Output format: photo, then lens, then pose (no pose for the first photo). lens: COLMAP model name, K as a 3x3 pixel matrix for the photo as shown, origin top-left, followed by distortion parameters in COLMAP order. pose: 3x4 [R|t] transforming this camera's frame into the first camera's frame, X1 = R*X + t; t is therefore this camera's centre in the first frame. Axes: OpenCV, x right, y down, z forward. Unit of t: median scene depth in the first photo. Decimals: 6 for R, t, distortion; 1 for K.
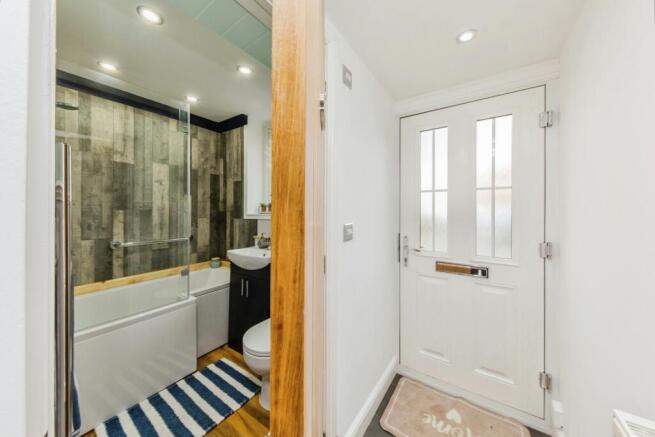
lens RADIAL K [[219.5, 0, 341.2], [0, 219.5, 210.7], [0, 0, 1]] dist [0.000019, -0.000122]
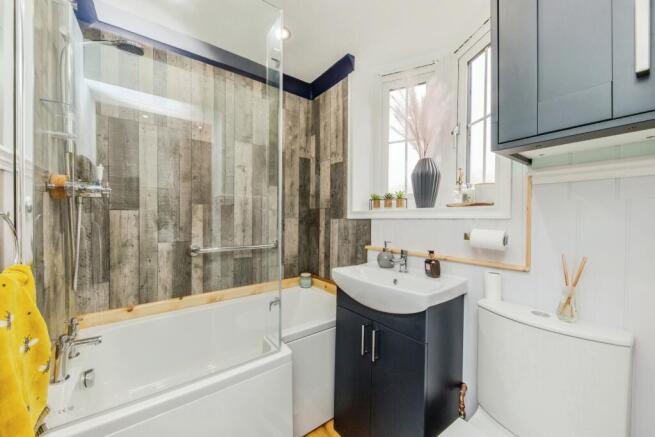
lens RADIAL K [[235.3, 0, 327.5], [0, 235.3, 218.5], [0, 0, 1]] dist [-0.000085, 0.000027]
pose [[0.938118, 0.003159, -0.346301, -0.270528], [-0.002380, 0.999994, 0.002676, 0.036670], [0.346307, -0.001686, 0.938120, 0.340531]]
